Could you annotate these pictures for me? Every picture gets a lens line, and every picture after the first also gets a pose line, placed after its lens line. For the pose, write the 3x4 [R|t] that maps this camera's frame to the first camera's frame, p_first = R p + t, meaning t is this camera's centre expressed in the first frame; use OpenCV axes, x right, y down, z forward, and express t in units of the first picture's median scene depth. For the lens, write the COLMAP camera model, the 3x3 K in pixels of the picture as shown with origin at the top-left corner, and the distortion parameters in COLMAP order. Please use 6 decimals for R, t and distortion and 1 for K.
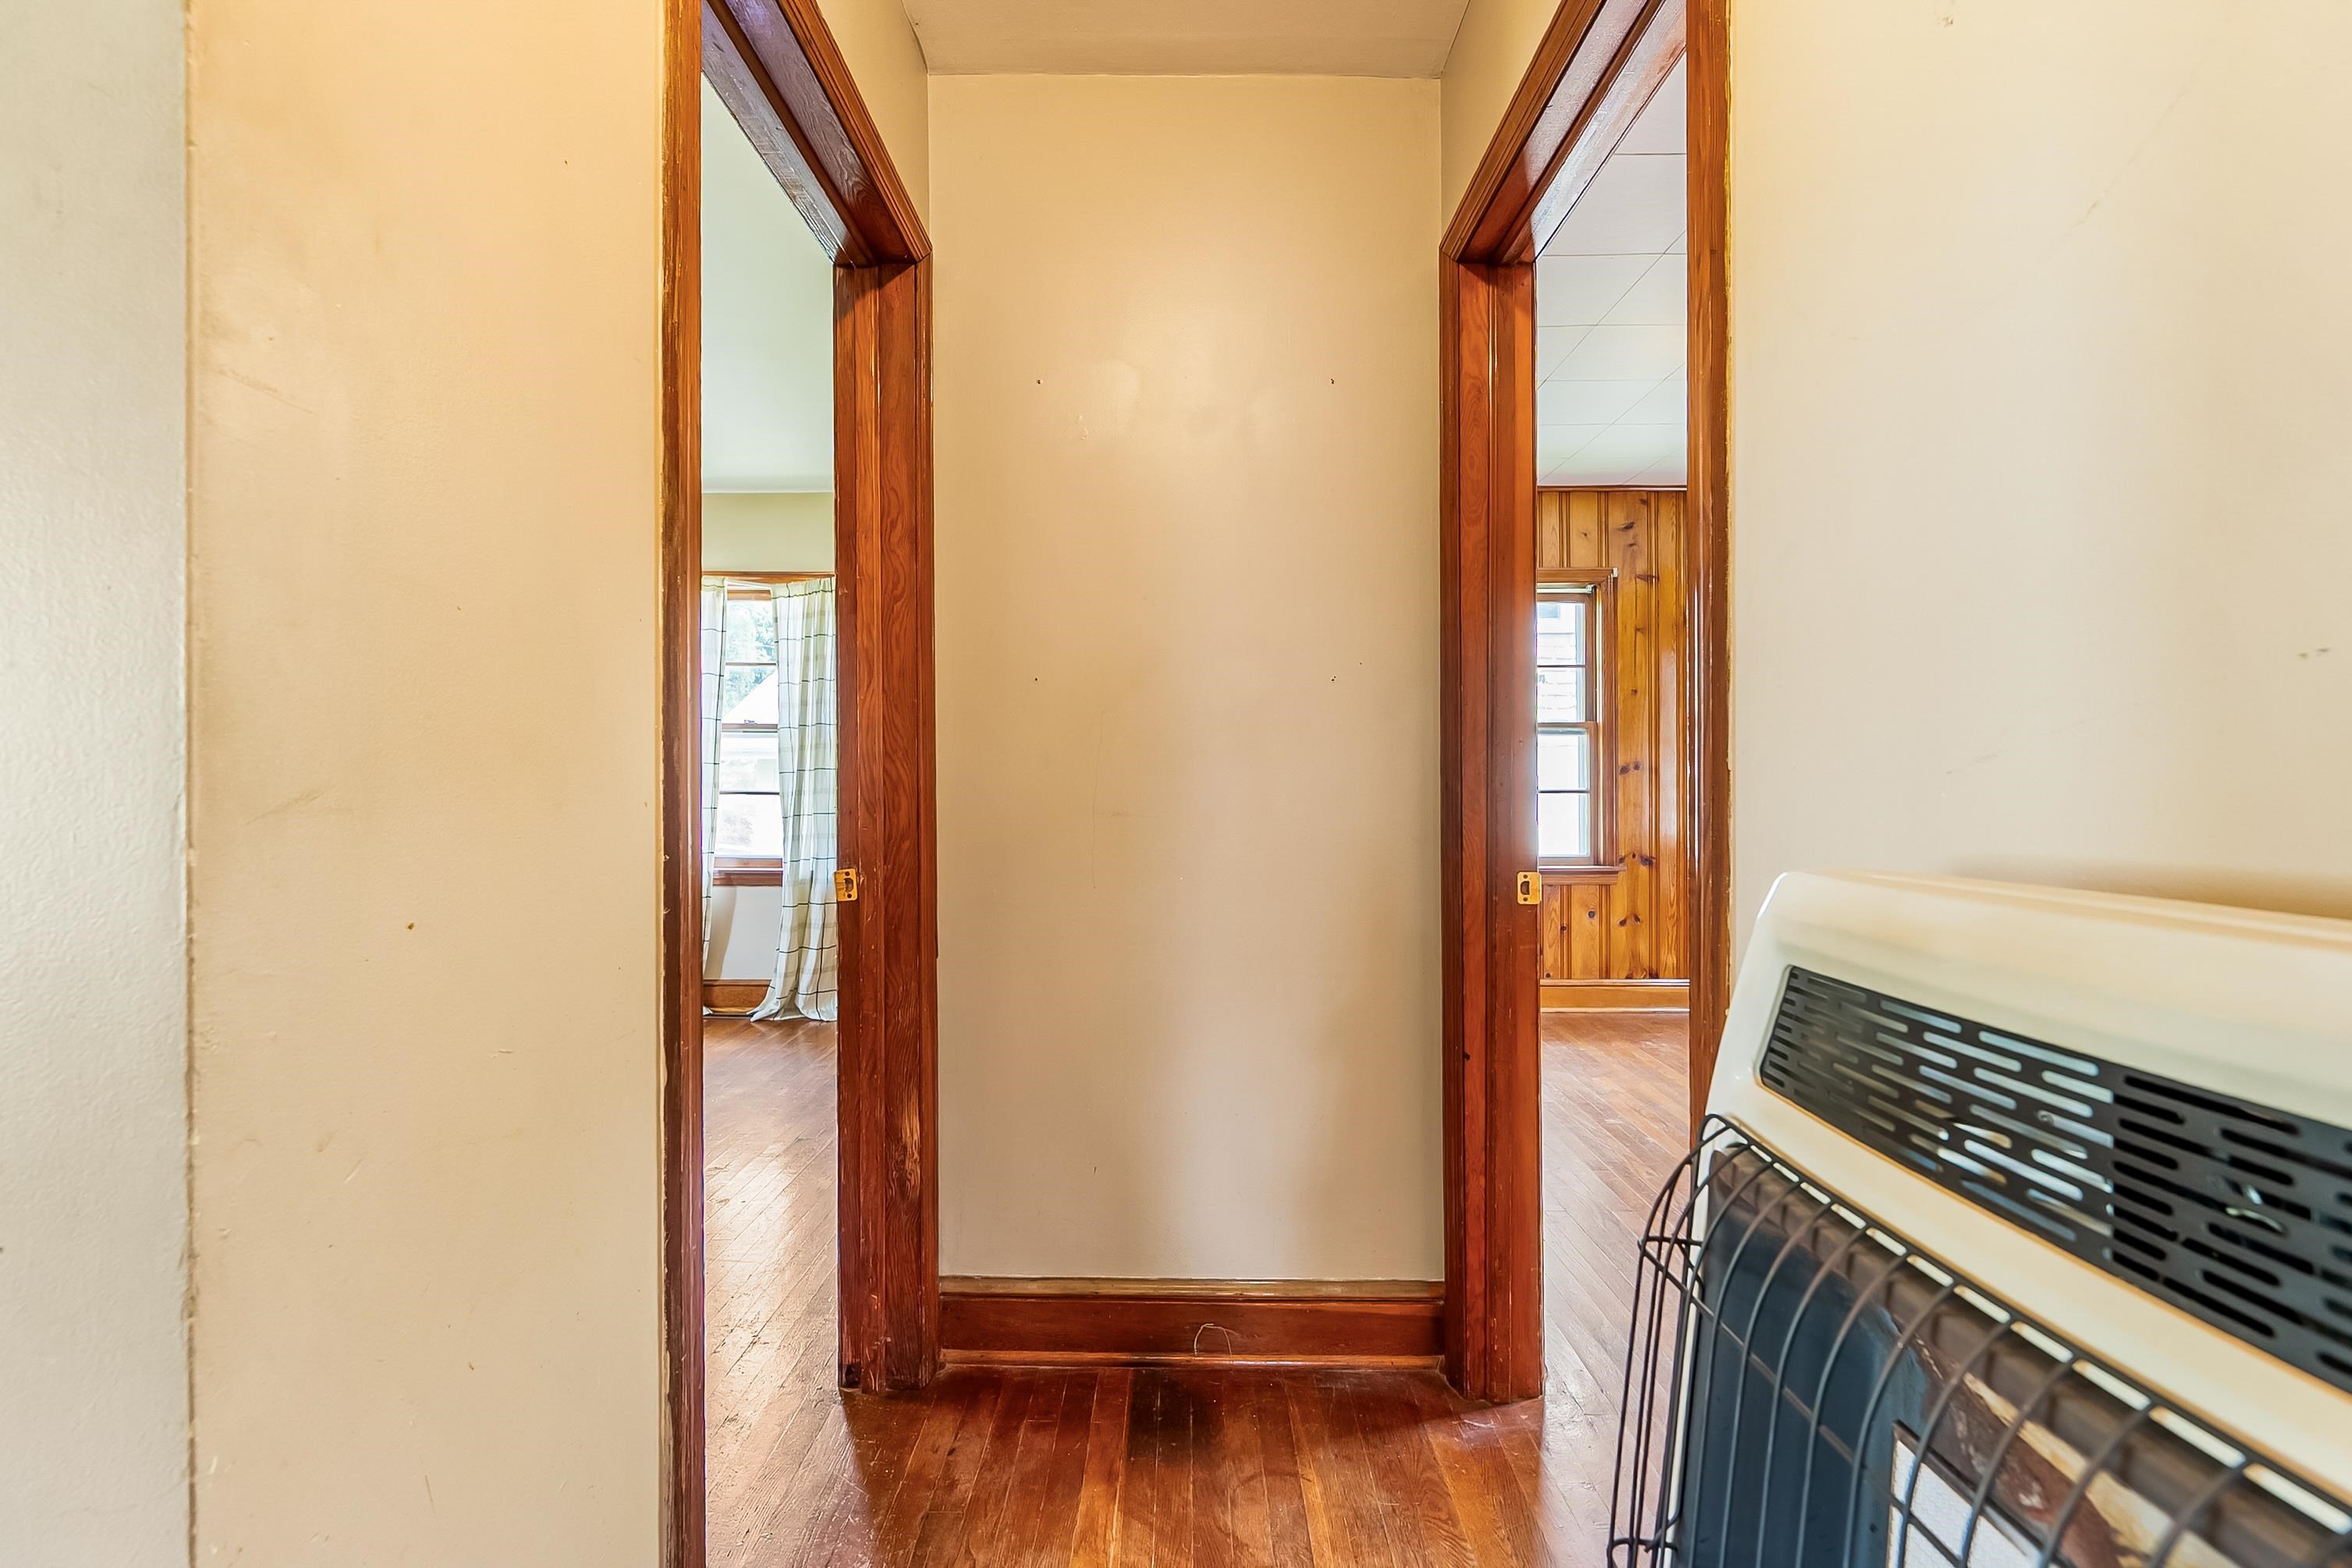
lens RADIAL K [[960.4, 0, 1167.6], [0, 960.4, 773.2], [0, 0, 1]] dist [0.000908, 0.000070]
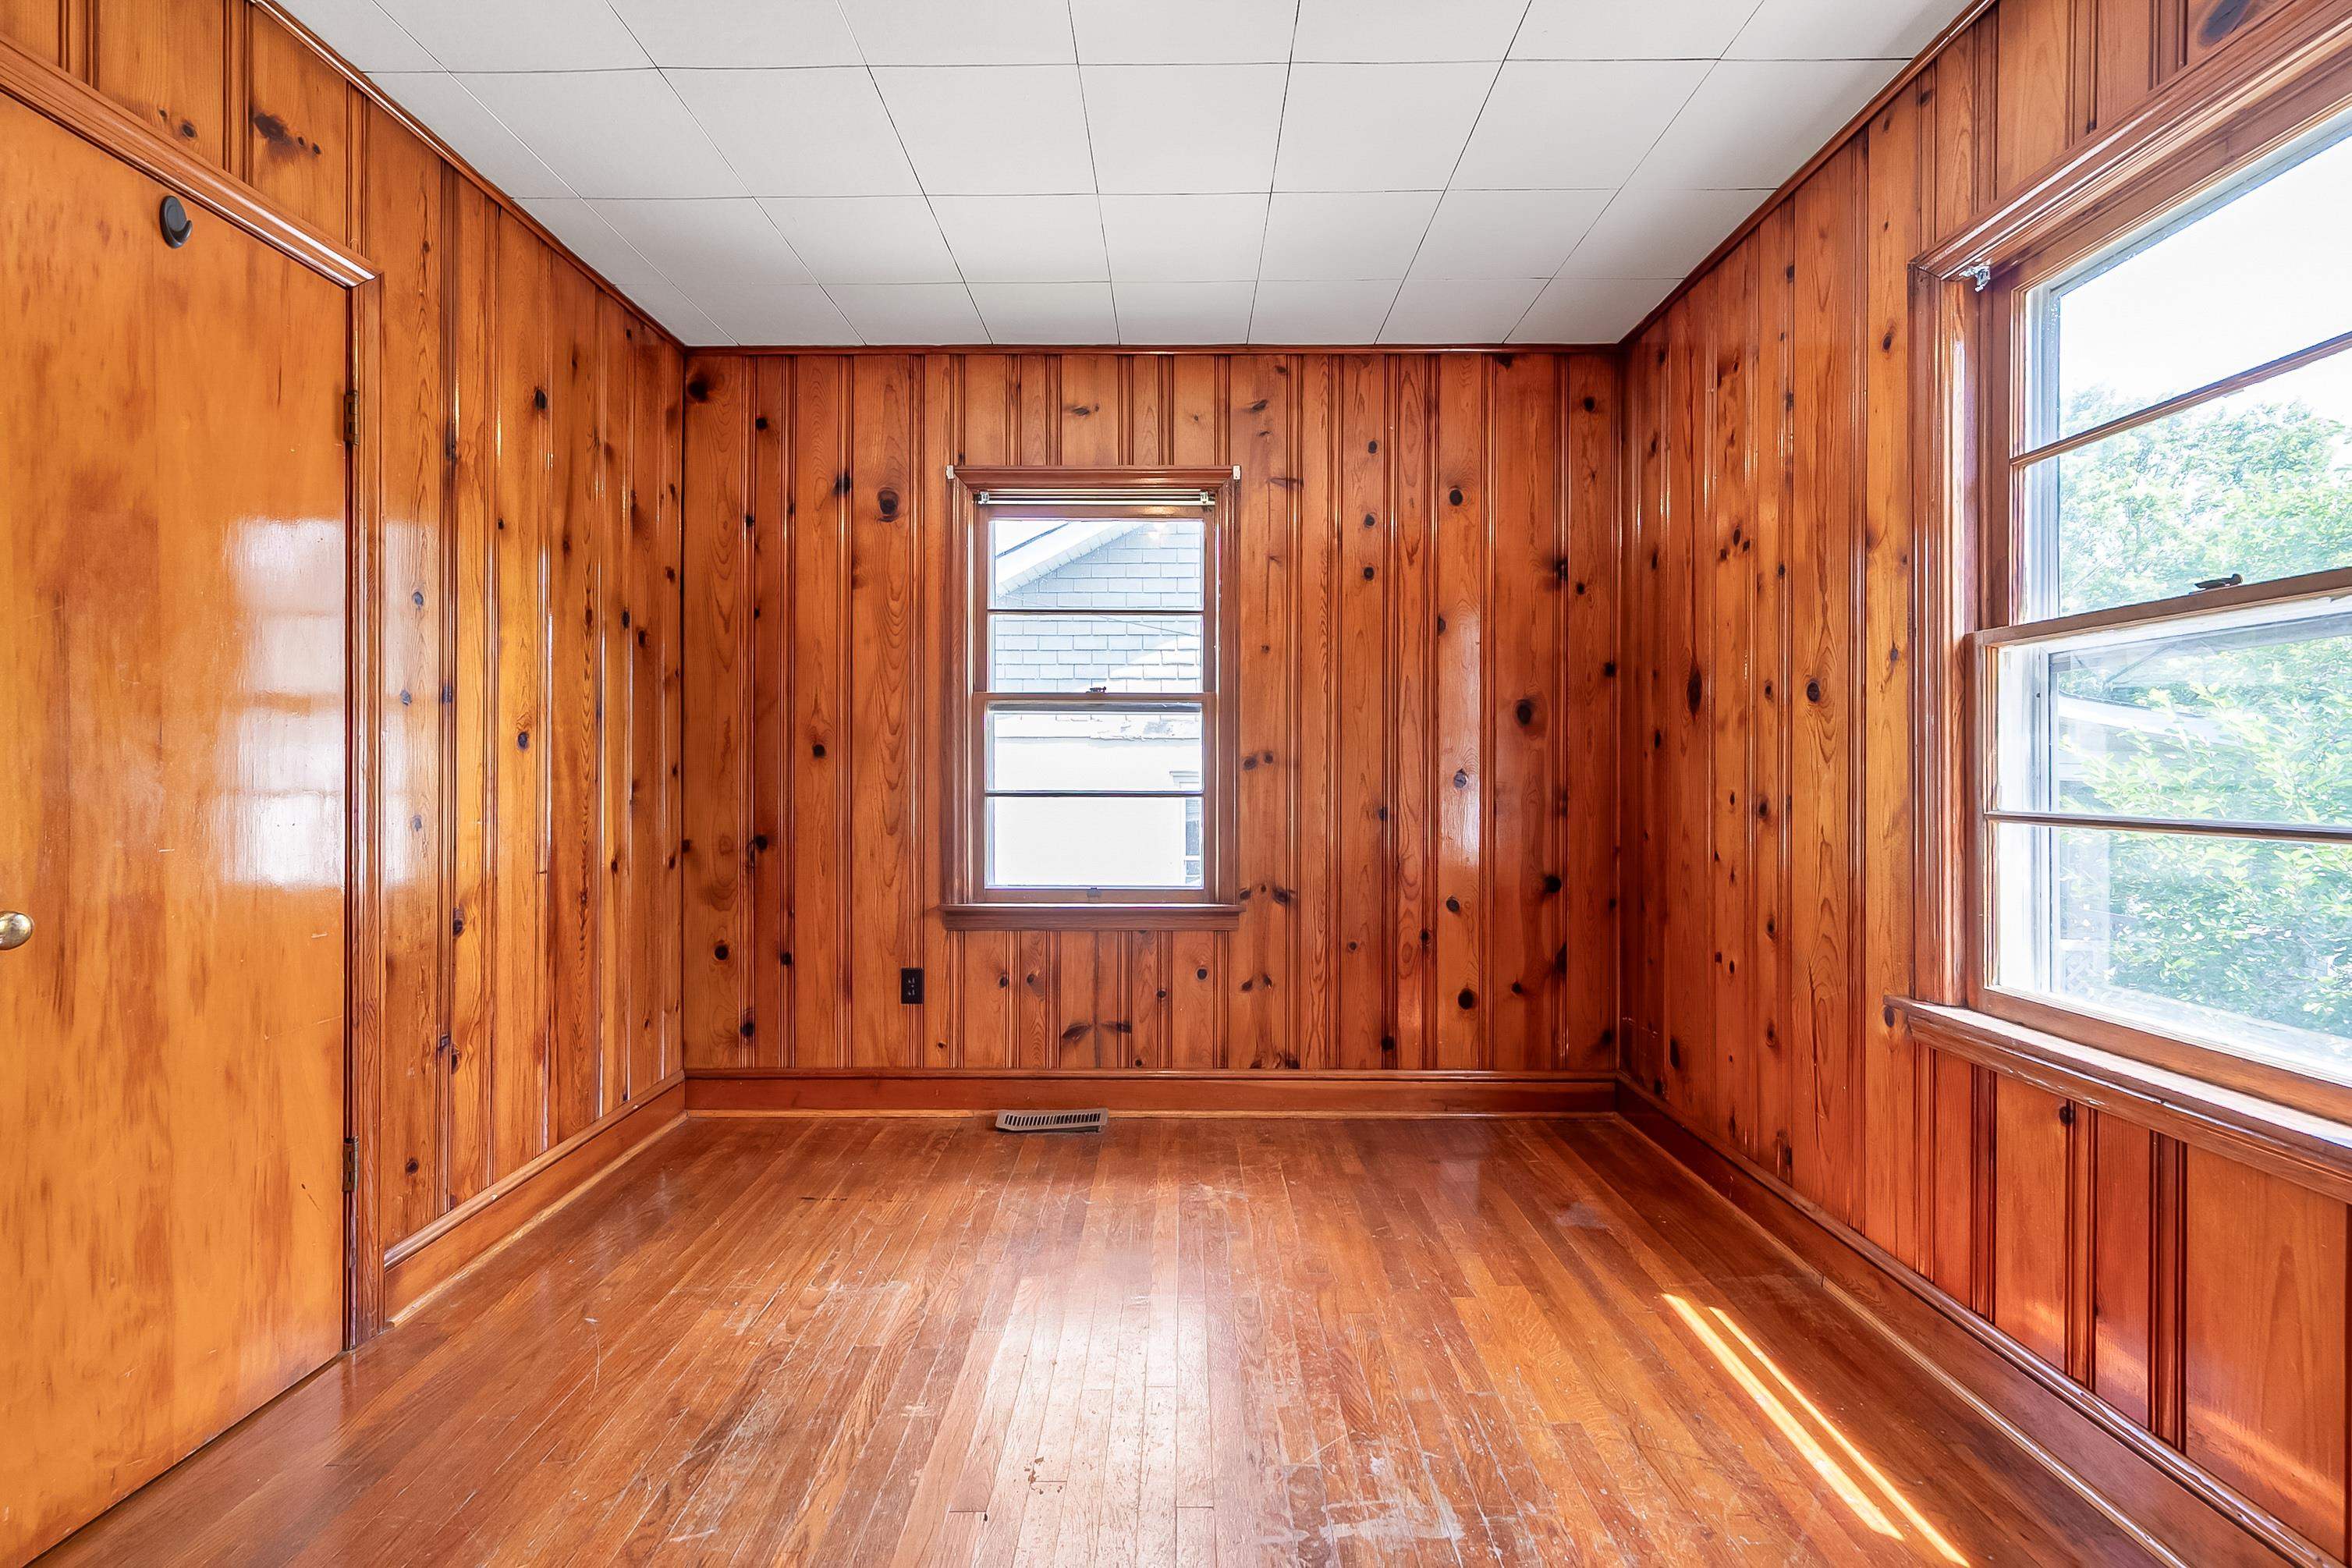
lens RADIAL K [[947.1, 0, 1178.5], [0, 947.1, 774.2], [0, 0, 1]] dist [0.008554, -0.002771]
pose [[0.999991, 0.000895, 0.004103, 0.421006], [-0.000923, 0.999976, 0.006822, -0.000224], [-0.004097, -0.006826, 0.999968, 0.325401]]
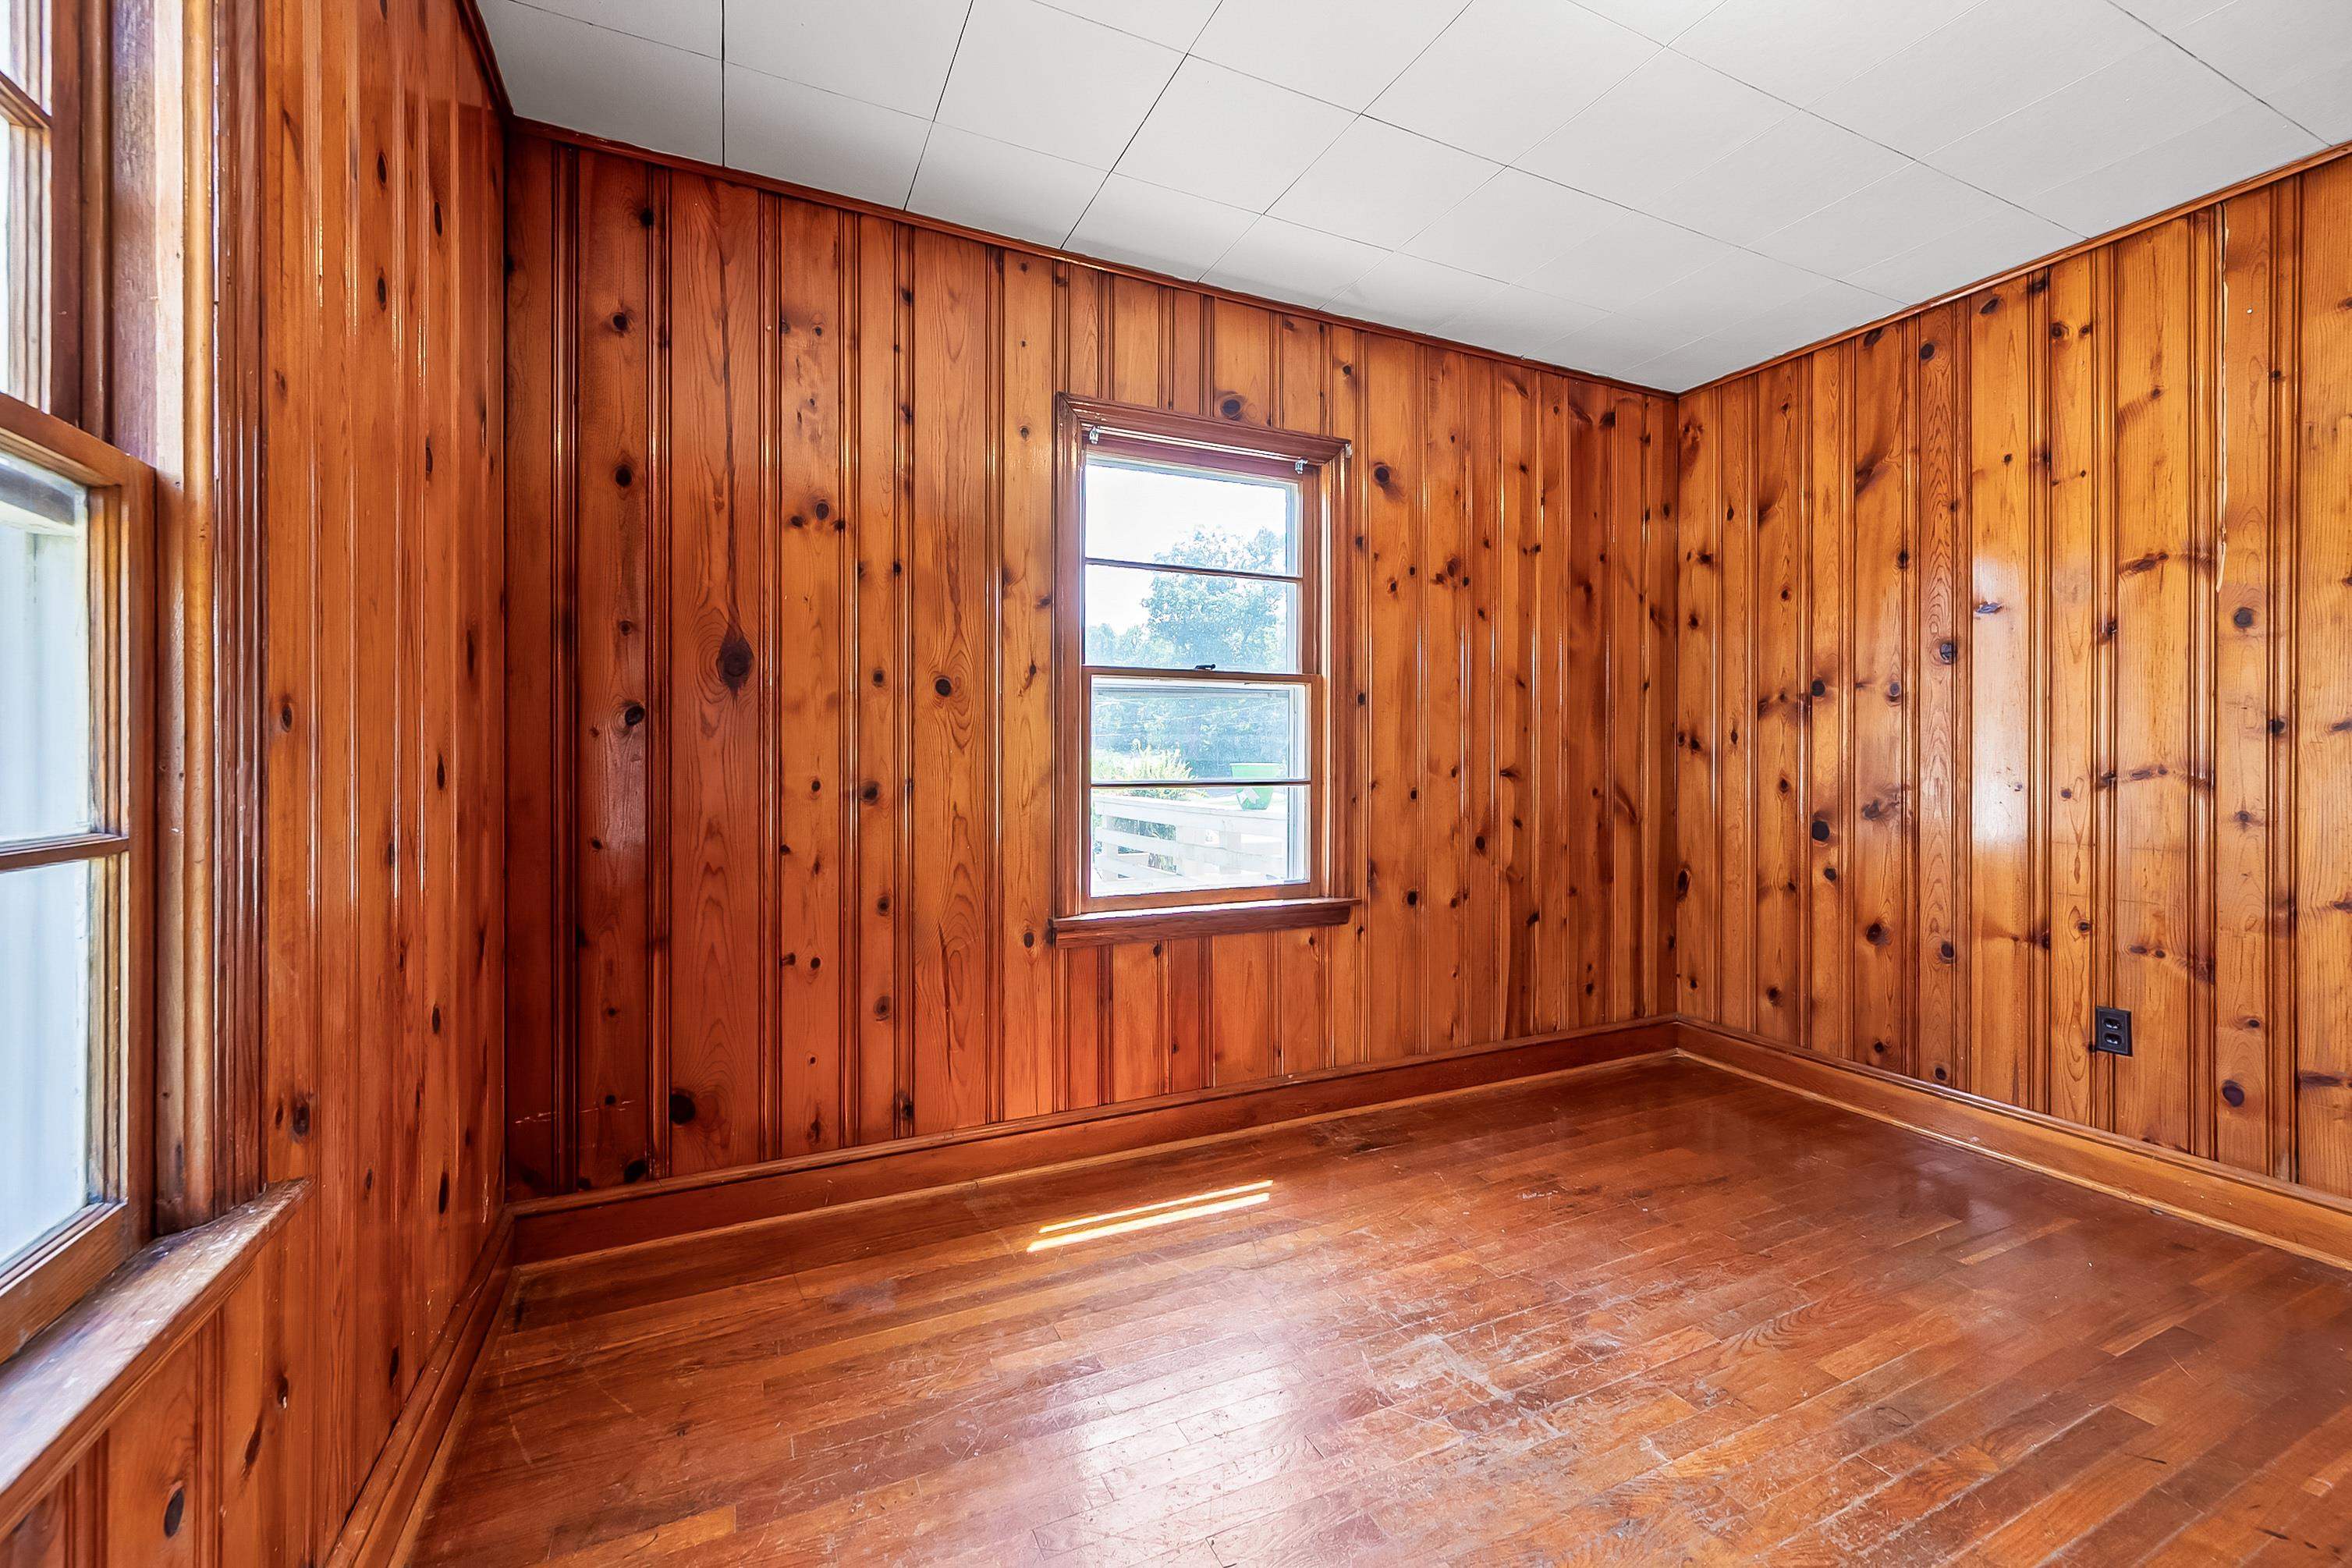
lens RADIAL K [[945.7, 0, 1174.9], [0, 945.7, 759.0], [0, 0, 1]] dist [0.000651, -0.000195]
pose [[-0.429912, 0.001070, 0.902870, 0.197527], [-0.003662, 0.999989, -0.002929, 0.004028], [-0.902863, -0.004566, -0.429903, 0.903010]]
